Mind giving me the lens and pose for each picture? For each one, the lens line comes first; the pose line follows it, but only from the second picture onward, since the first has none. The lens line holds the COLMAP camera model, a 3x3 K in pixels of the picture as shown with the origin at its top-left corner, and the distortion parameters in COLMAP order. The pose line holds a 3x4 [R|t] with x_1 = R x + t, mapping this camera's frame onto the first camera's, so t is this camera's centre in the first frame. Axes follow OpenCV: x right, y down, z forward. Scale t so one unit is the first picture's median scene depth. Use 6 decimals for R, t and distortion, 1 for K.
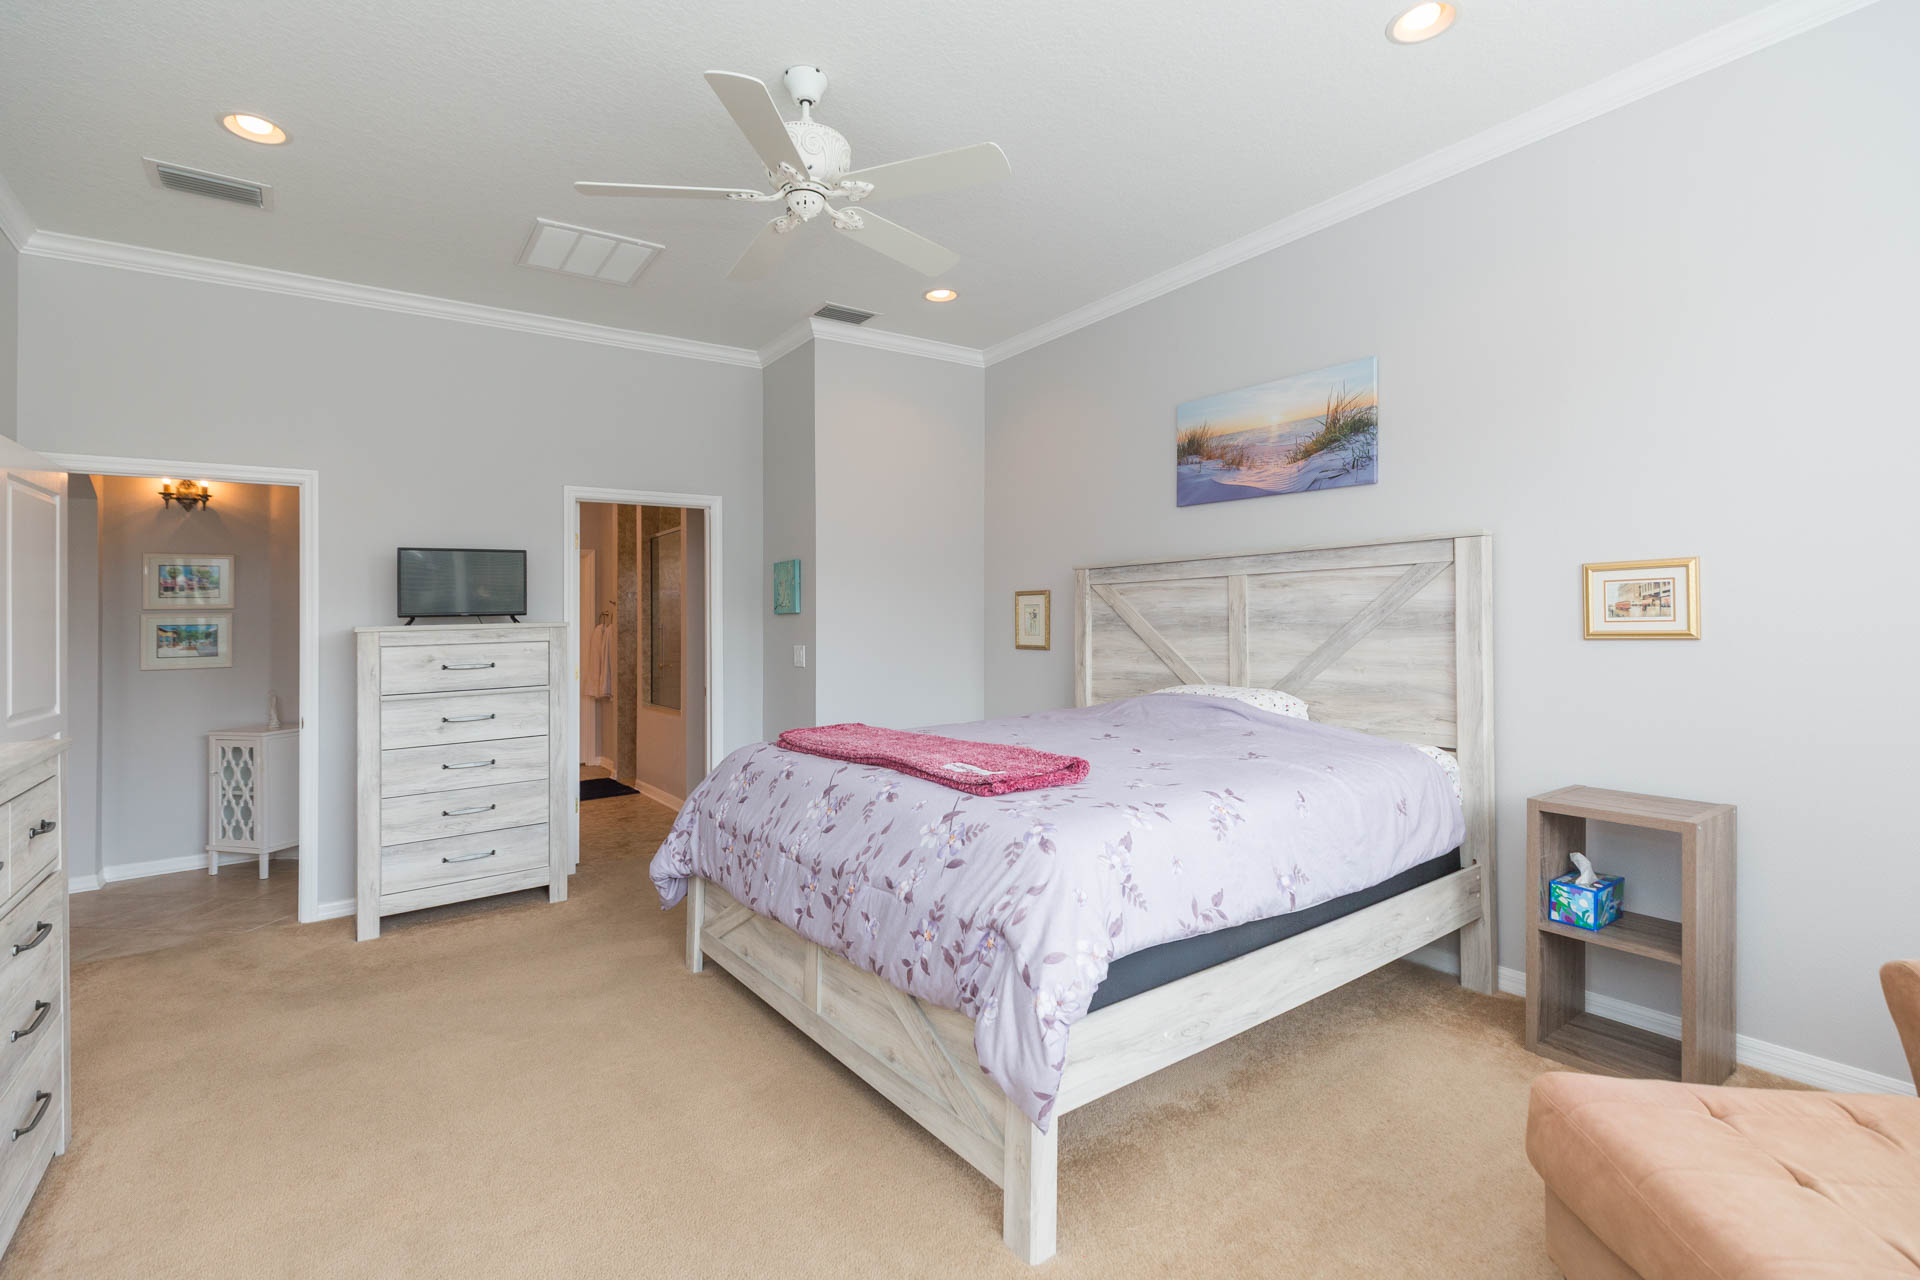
lens RADIAL K [[862.5, 0, 966.5], [0, 862.5, 613.4], [0, 0, 1]] dist [0.005566, -0.001788]
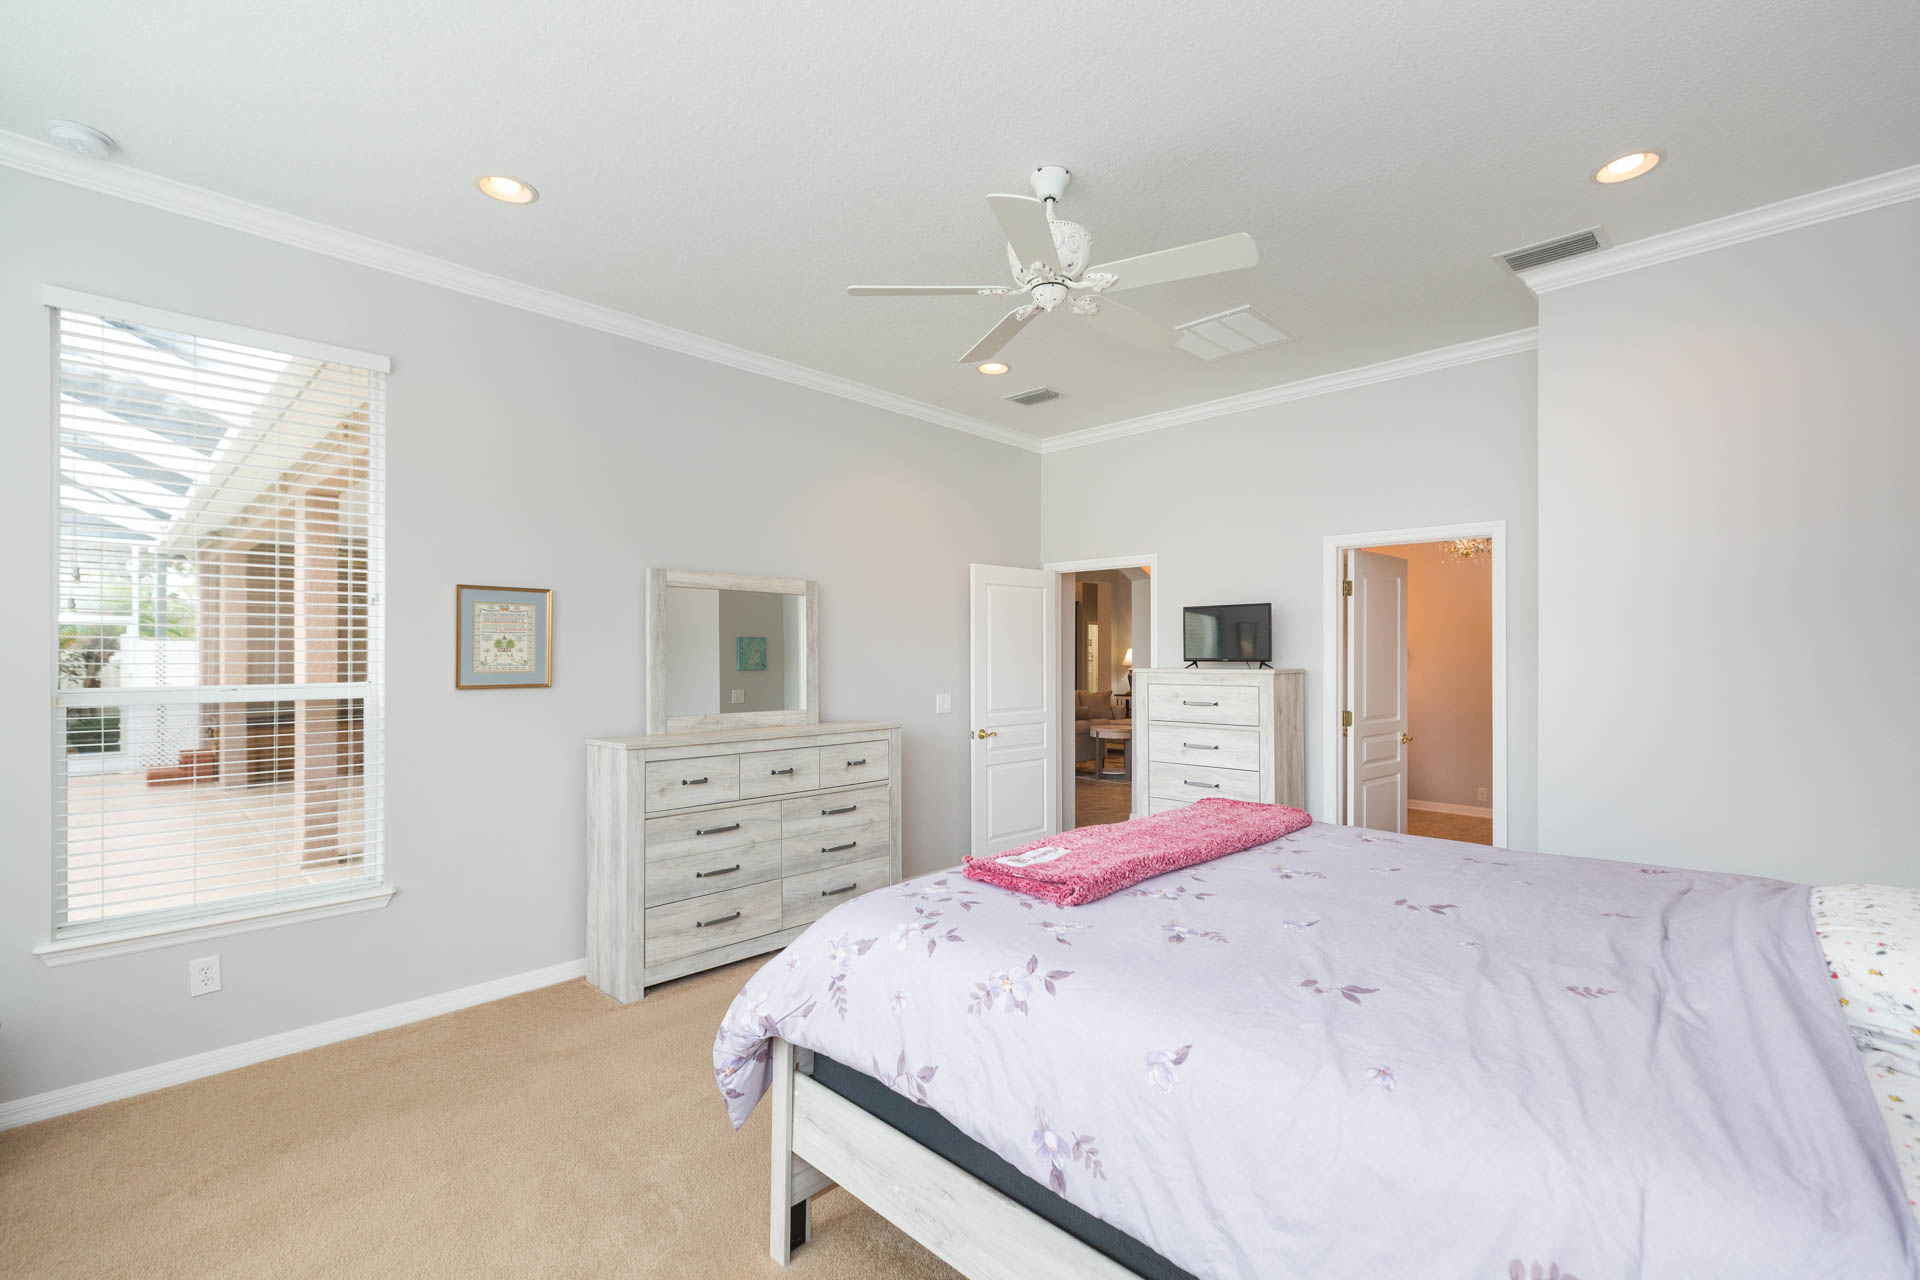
lens RADIAL K [[862.5, 0, 978.5], [0, 862.5, 647.5], [0, 0, 1]] dist [0.005566, -0.001788]
pose [[0.172030, 0.016043, -0.984961, 0.594912], [0.001739, 0.999861, 0.016589, -0.040277], [0.985090, -0.004567, 0.171978, 0.505305]]
